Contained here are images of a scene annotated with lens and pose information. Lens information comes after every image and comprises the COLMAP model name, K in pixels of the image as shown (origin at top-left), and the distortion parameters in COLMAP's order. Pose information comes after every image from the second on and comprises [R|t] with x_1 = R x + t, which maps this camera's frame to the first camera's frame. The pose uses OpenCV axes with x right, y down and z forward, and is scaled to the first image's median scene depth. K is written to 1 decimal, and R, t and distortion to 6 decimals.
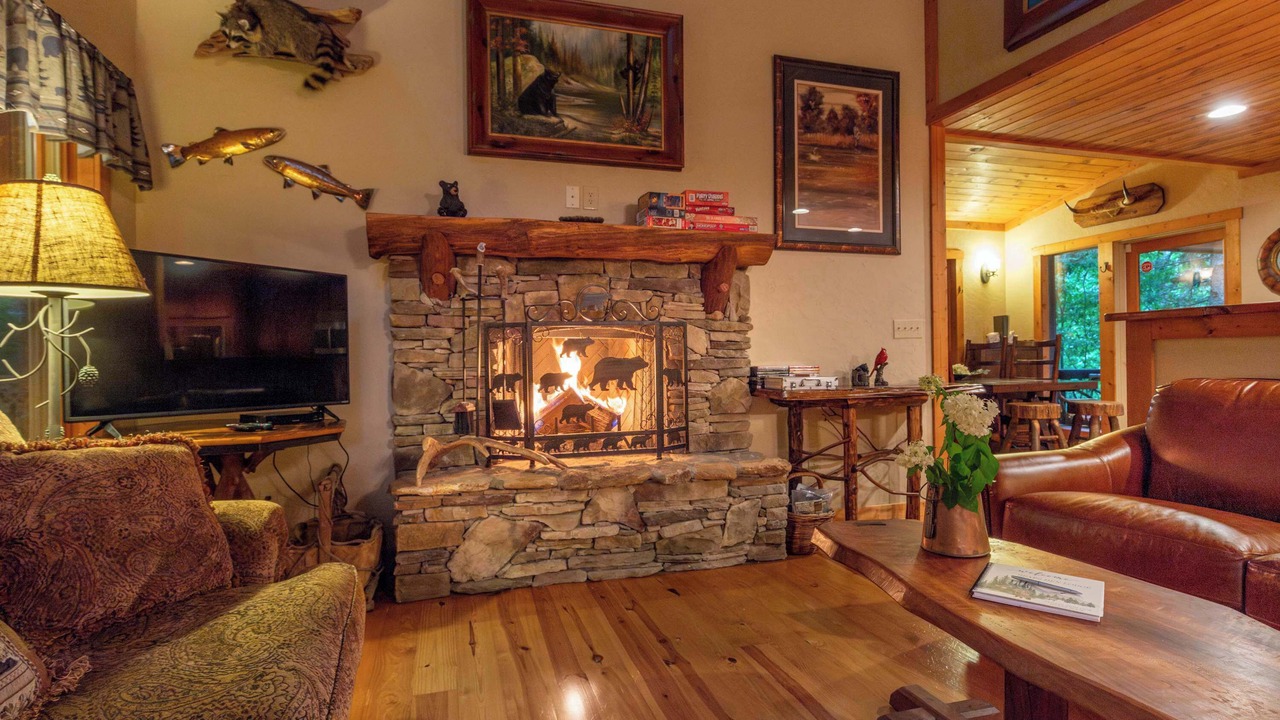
lens RADIAL K [[660.6, 0, 640.2], [0, 660.6, 358.1], [0, 0, 1]] dist [-0.004539, -0.001214]
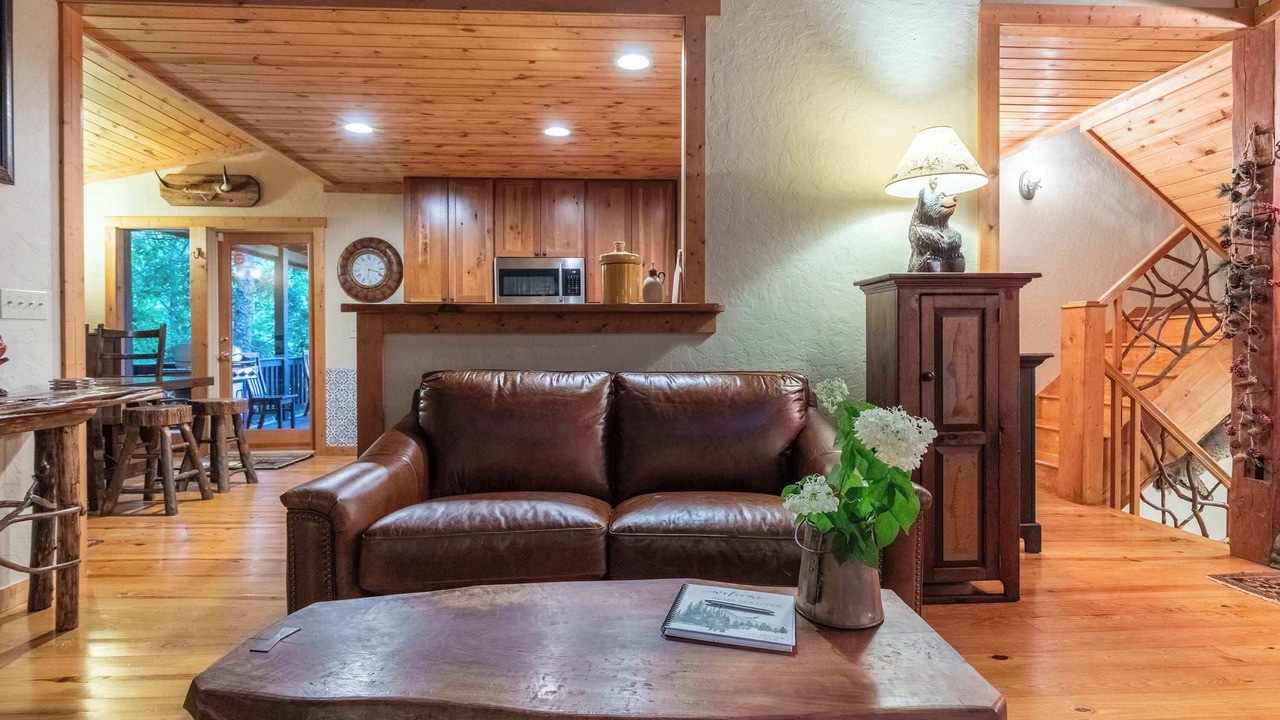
lens RADIAL K [[660.6, 0, 636.9], [0, 660.6, 356.7], [0, 0, 1]] dist [-0.004539, -0.001214]
pose [[0.231343, -0.004002, 0.972864, -0.077794], [-0.002265, 0.999987, 0.004652, 0.001541], [-0.972870, -0.003279, 0.231330, 0.290973]]
